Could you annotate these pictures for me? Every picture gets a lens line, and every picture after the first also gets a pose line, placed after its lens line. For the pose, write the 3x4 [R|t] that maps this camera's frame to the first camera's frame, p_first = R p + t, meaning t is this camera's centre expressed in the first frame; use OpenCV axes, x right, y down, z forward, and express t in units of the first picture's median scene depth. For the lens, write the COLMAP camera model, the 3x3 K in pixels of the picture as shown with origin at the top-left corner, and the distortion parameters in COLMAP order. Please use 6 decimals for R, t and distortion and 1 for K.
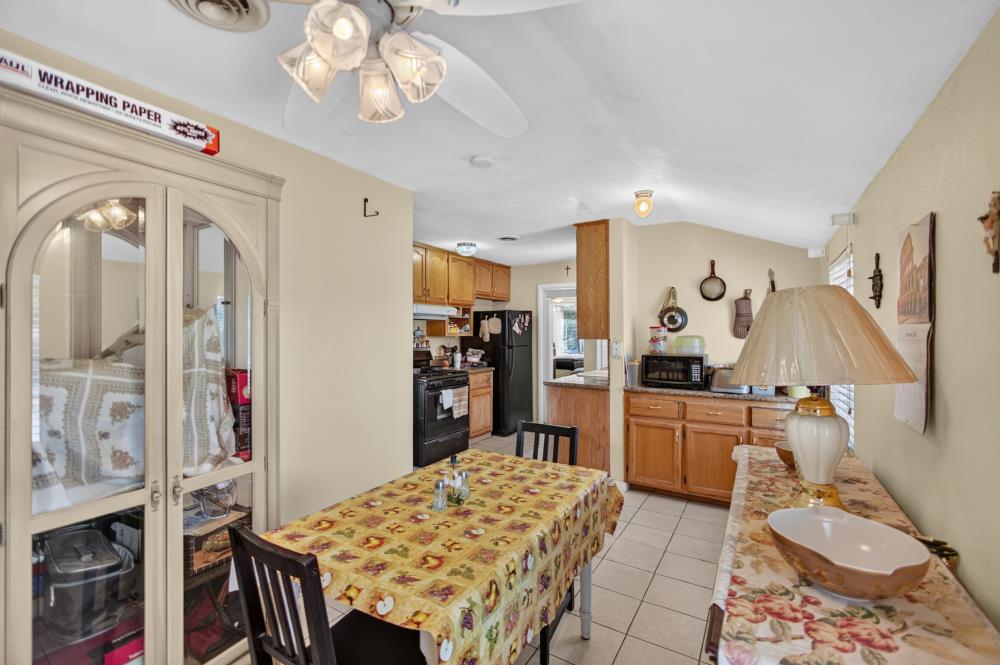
lens RADIAL K [[442.2, 0, 505.7], [0, 442.2, 330.2], [0, 0, 1]] dist [0.001107, 0.001115]
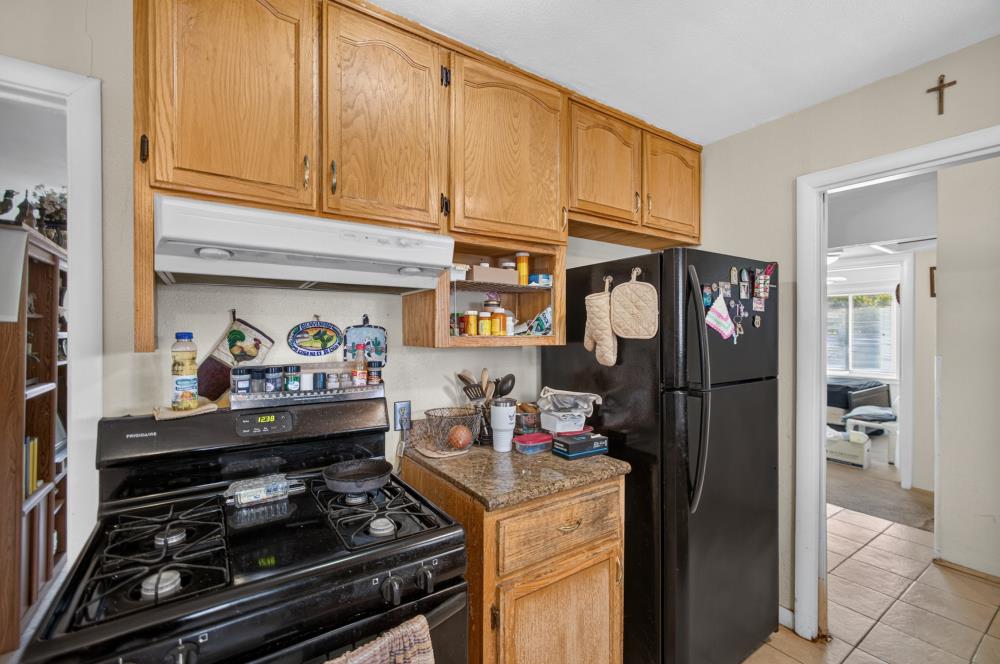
lens RADIAL K [[442.2, 0, 505.7], [0, 442.2, 329.7], [0, 0, 1]] dist [0.001107, 0.001115]
pose [[0.908944, 0.001104, -0.416918, 0.018026], [-0.000467, 0.999999, 0.001630, 0.001726], [0.416919, -0.001287, 0.908943, 0.706514]]
